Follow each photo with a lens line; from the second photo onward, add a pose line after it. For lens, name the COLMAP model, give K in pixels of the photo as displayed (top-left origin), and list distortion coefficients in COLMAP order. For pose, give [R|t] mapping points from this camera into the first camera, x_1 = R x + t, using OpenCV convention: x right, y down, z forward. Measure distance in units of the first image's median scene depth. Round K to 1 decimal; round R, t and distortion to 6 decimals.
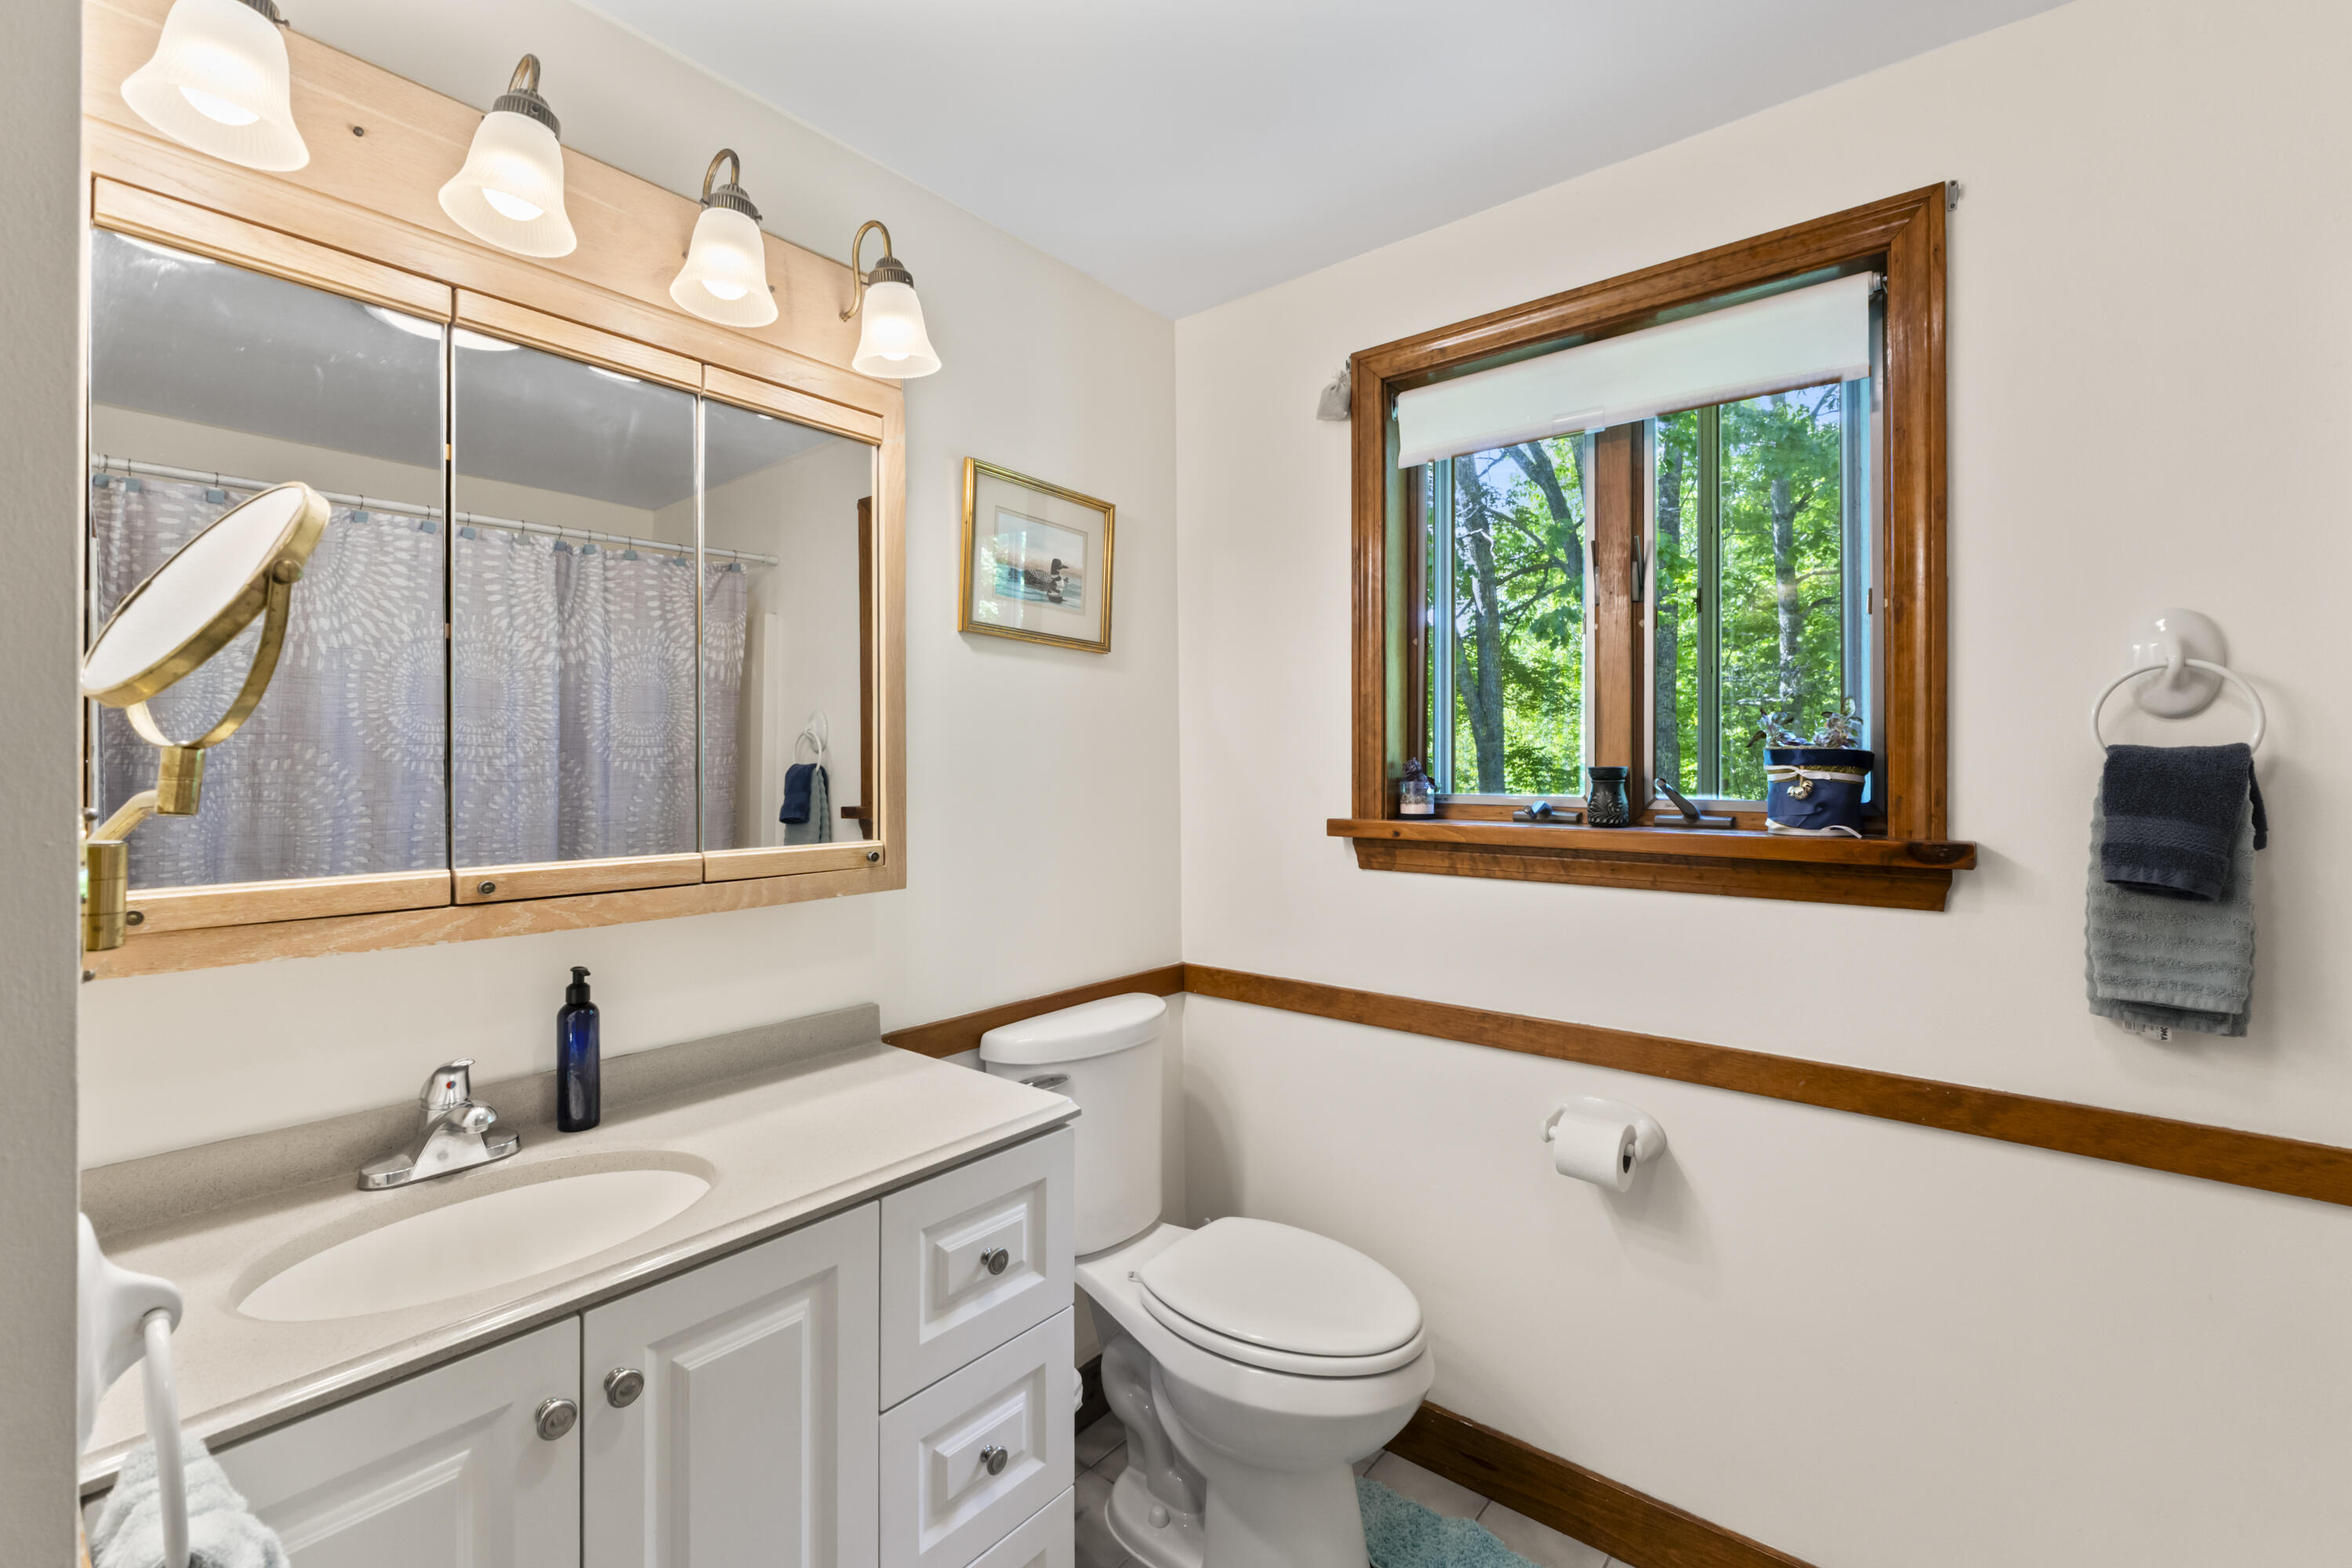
lens RADIAL K [[1018.0, 0, 1177.7], [0, 1018.0, 757.1], [0, 0, 1]] dist [-0.006021, -0.000108]
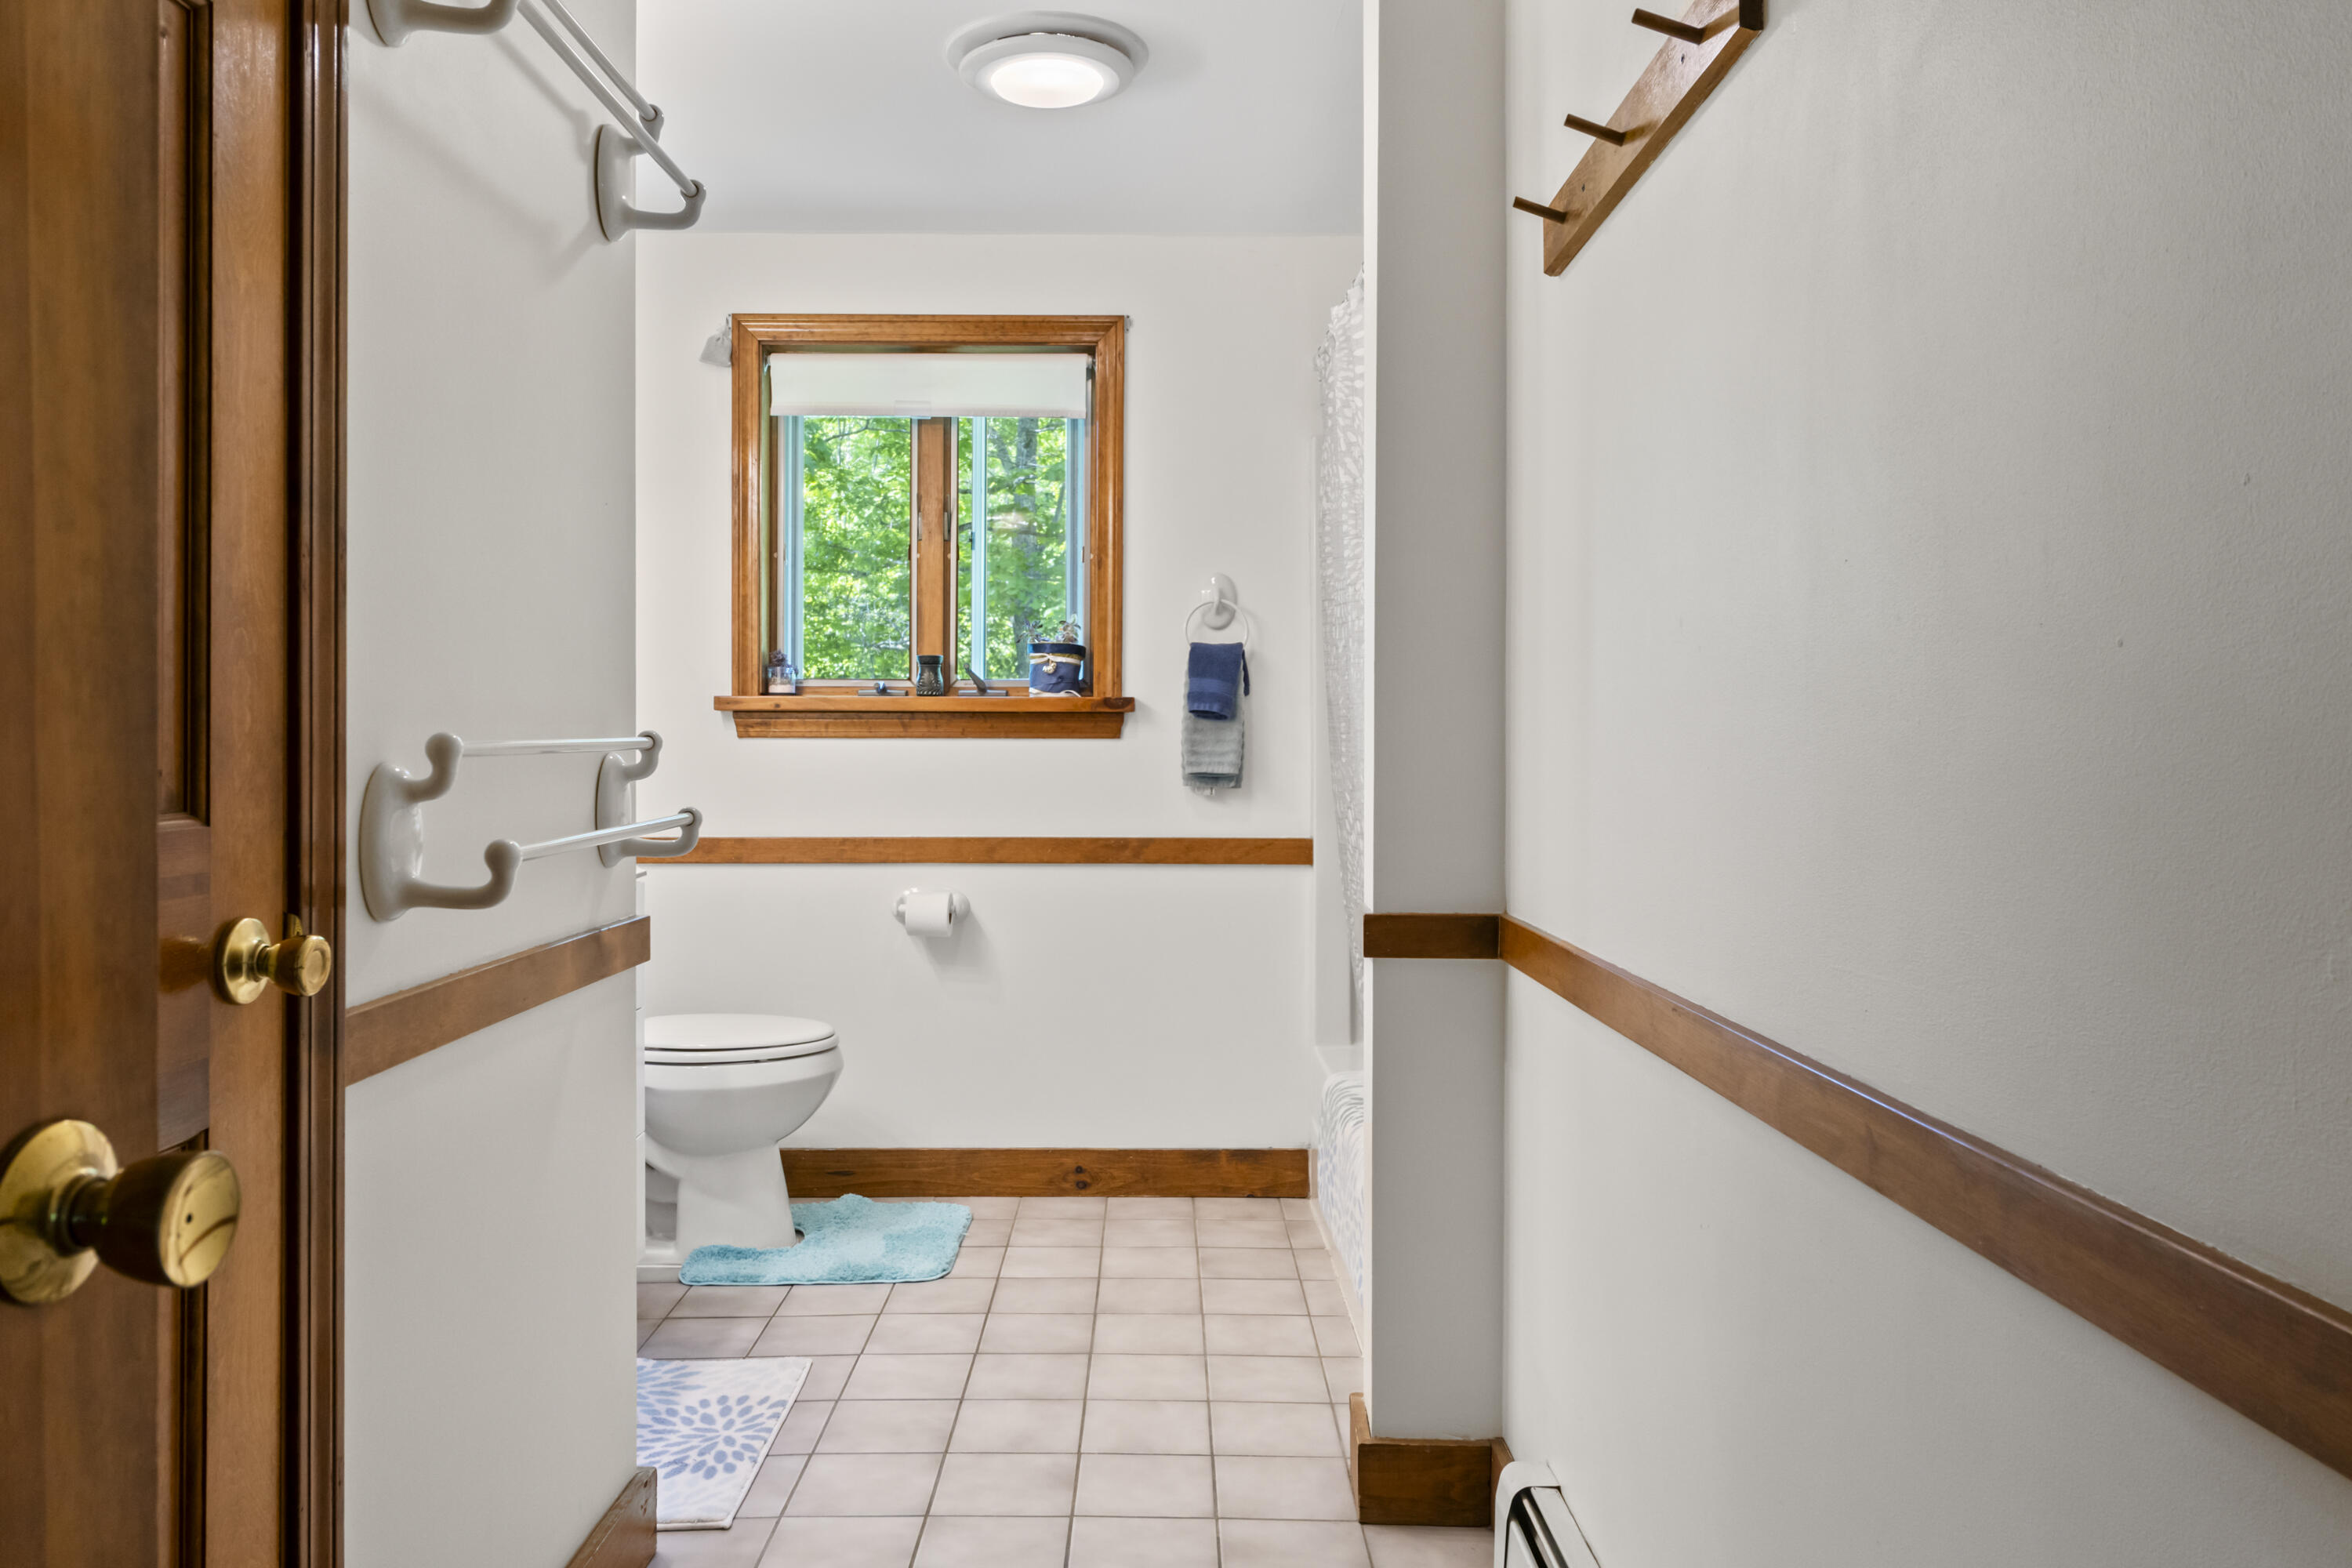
lens RADIAL K [[1651.7, 0, 1177.5], [0, 1651.7, 777.4], [0, 0, 1]] dist [-0.007814, 0.002429]
pose [[0.754599, -0.011099, 0.656092, -0.944138], [-0.006230, 0.999691, 0.024076, 0.138860], [-0.656157, -0.022255, 0.754296, -1.102461]]
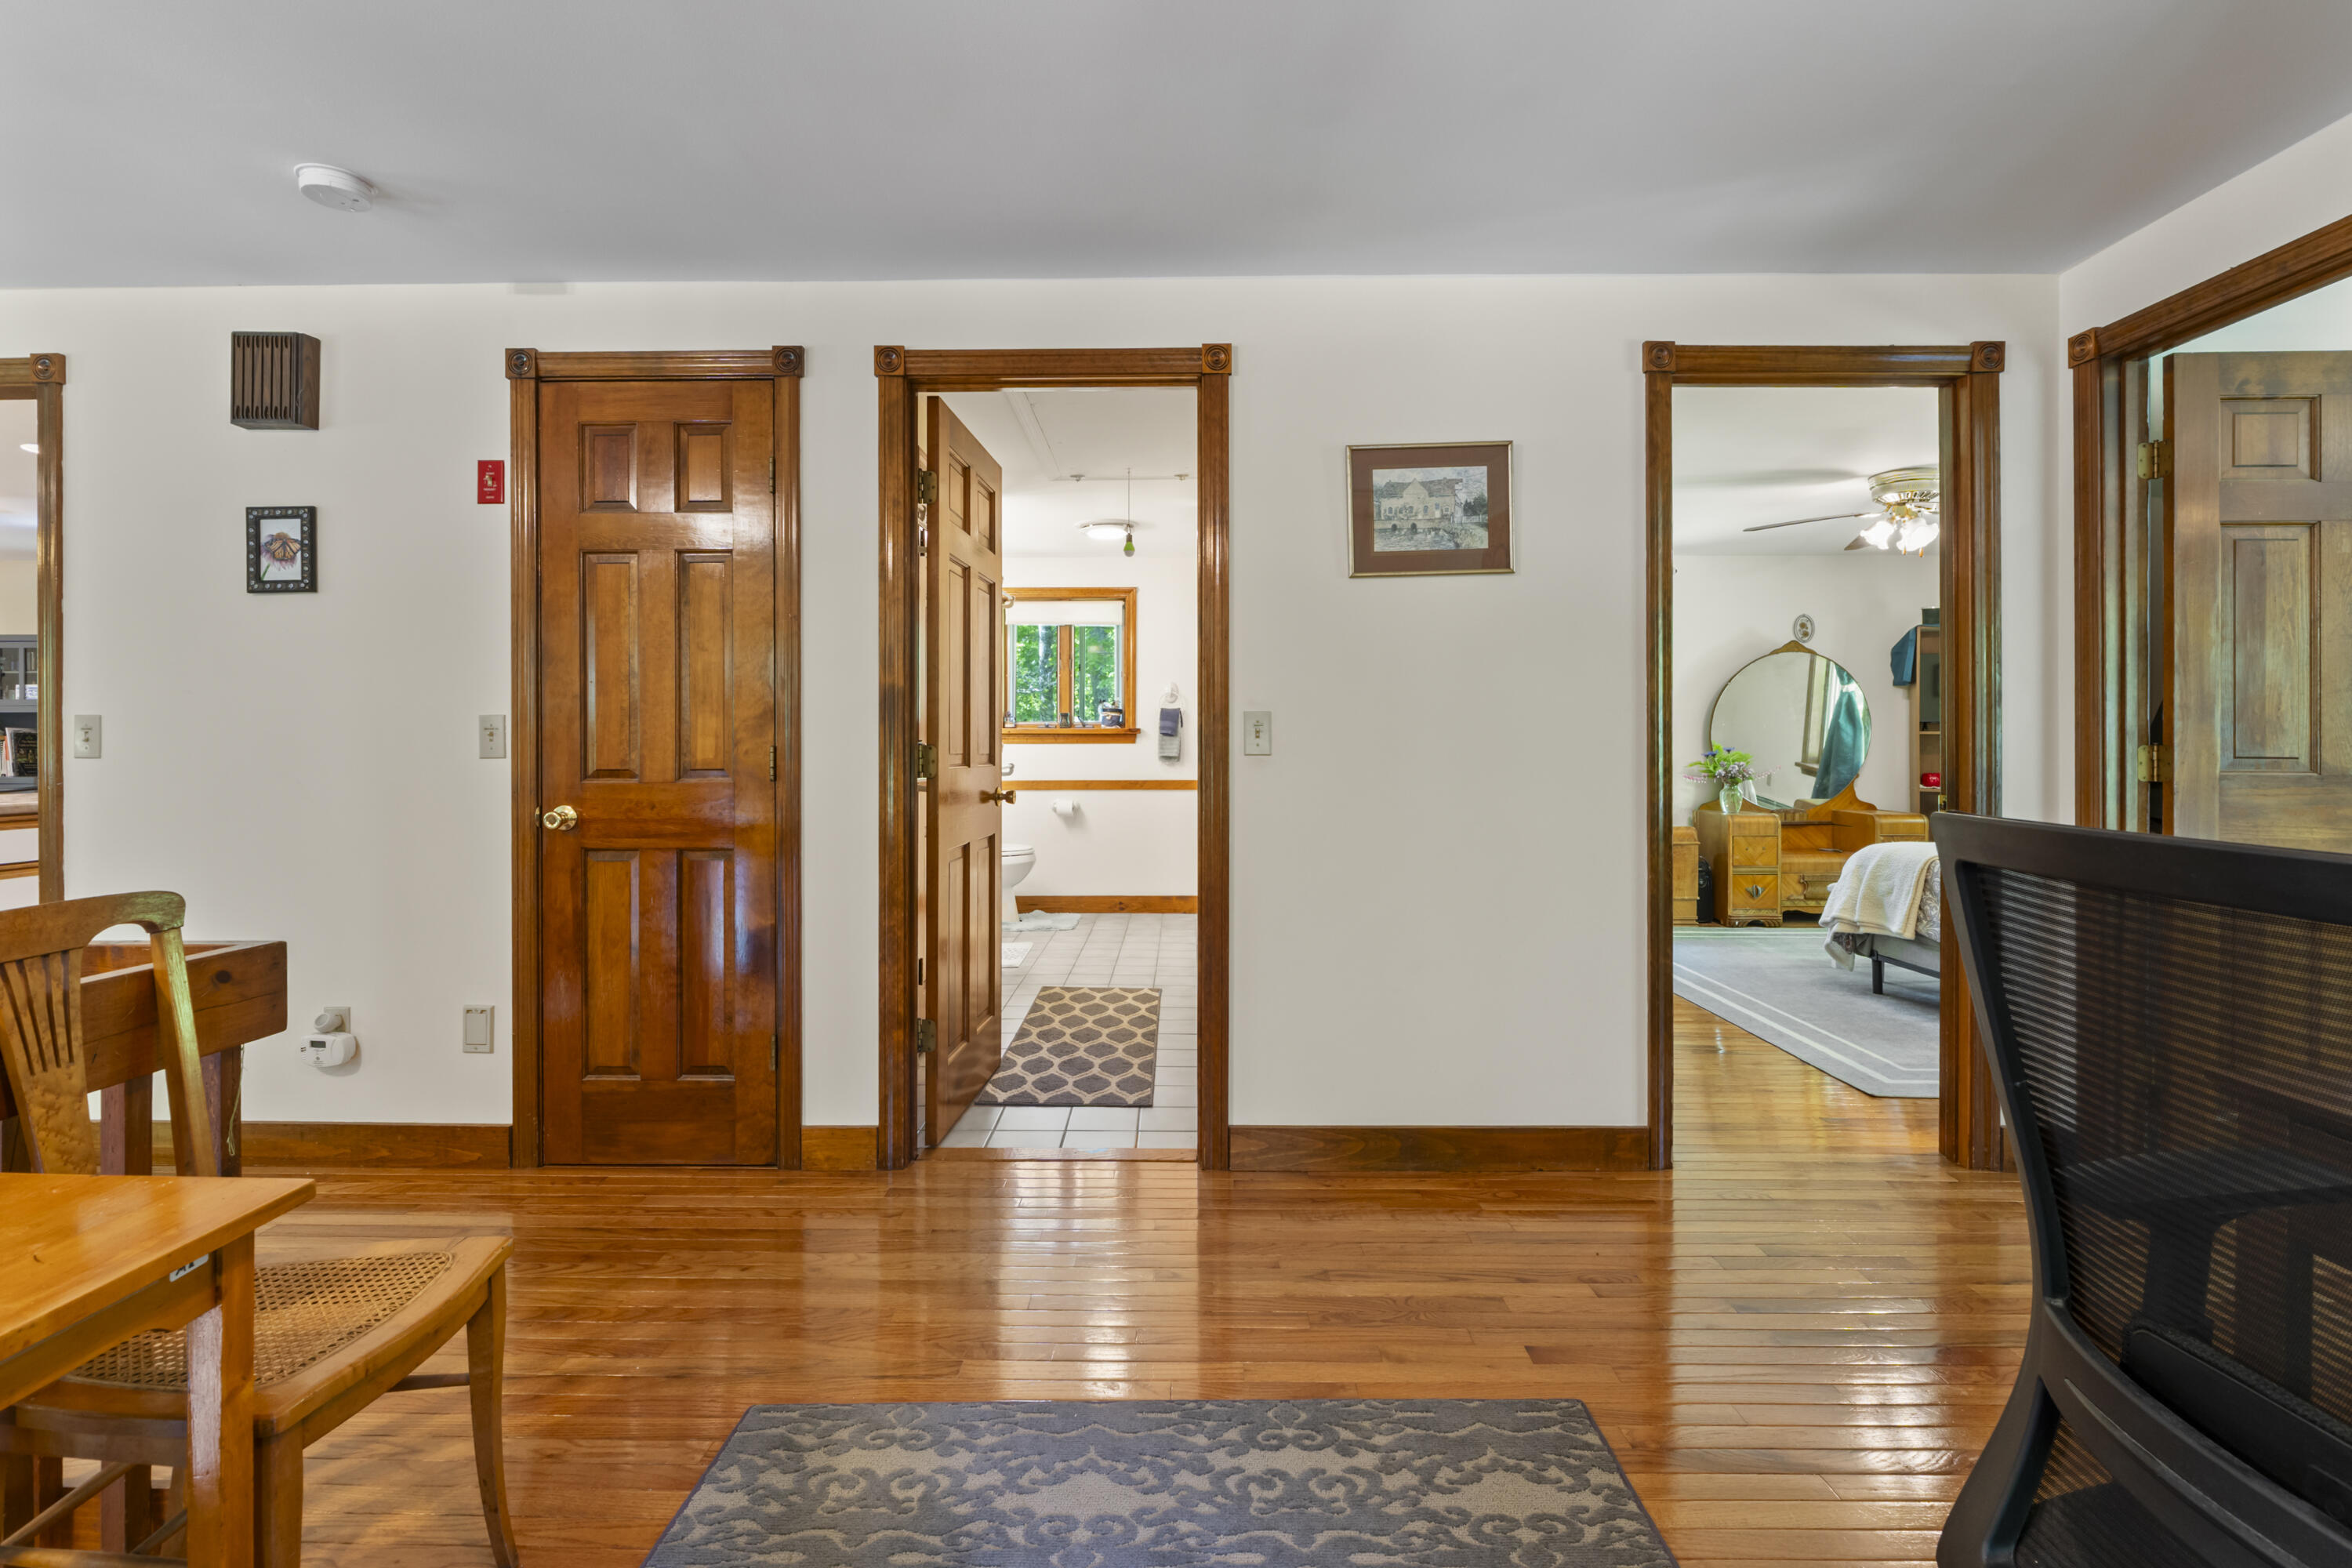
lens RADIAL K [[1113.6, 0, 1201.8], [0, 1113.6, 749.5], [0, 0, 1]] dist [-0.010713, 0.000677]
pose [[0.754935, -0.006130, 0.655771, -2.191478], [-0.000735, 0.999948, 0.010195, 0.118485], [-0.655799, -0.008179, 0.754891, -2.835163]]
